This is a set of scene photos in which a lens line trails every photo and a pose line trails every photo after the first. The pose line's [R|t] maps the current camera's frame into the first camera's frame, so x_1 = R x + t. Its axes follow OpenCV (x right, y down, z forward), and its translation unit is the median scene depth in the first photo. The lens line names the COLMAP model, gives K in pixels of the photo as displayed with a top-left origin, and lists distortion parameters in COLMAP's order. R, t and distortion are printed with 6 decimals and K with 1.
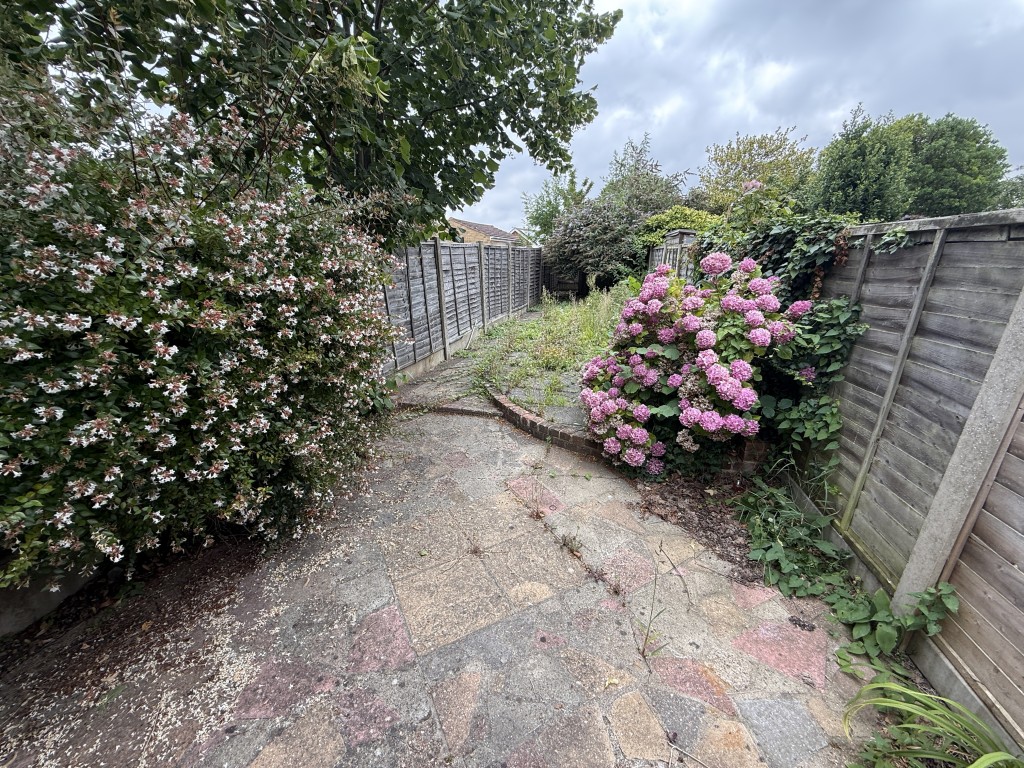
lens RADIAL K [[410.0, 0, 512.0], [0, 410.0, 384.0], [0, 0, 1]] dist [-0.001533, 0.000214]
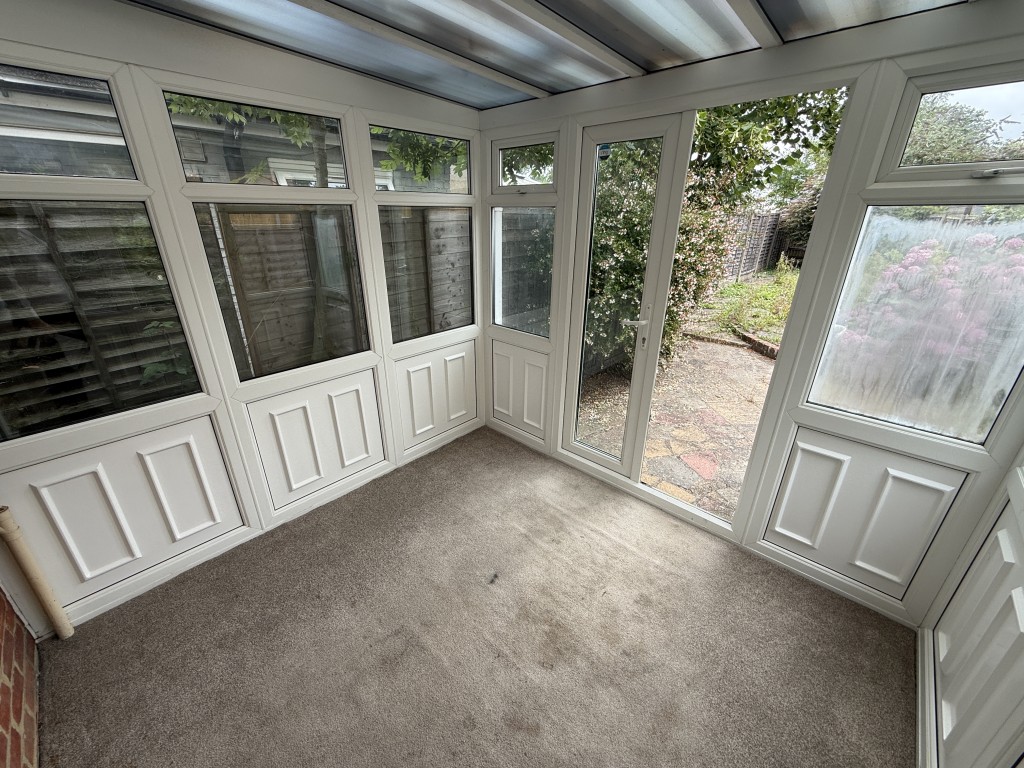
lens RADIAL K [[410.0, 0, 512.0], [0, 410.0, 384.0], [0, 0, 1]] dist [-0.001533, 0.000214]
pose [[0.905366, 0.175168, -0.386818, -0.191765], [-0.139762, 0.983119, 0.118080, 0.146920], [0.400972, -0.052843, 0.914565, -0.570038]]
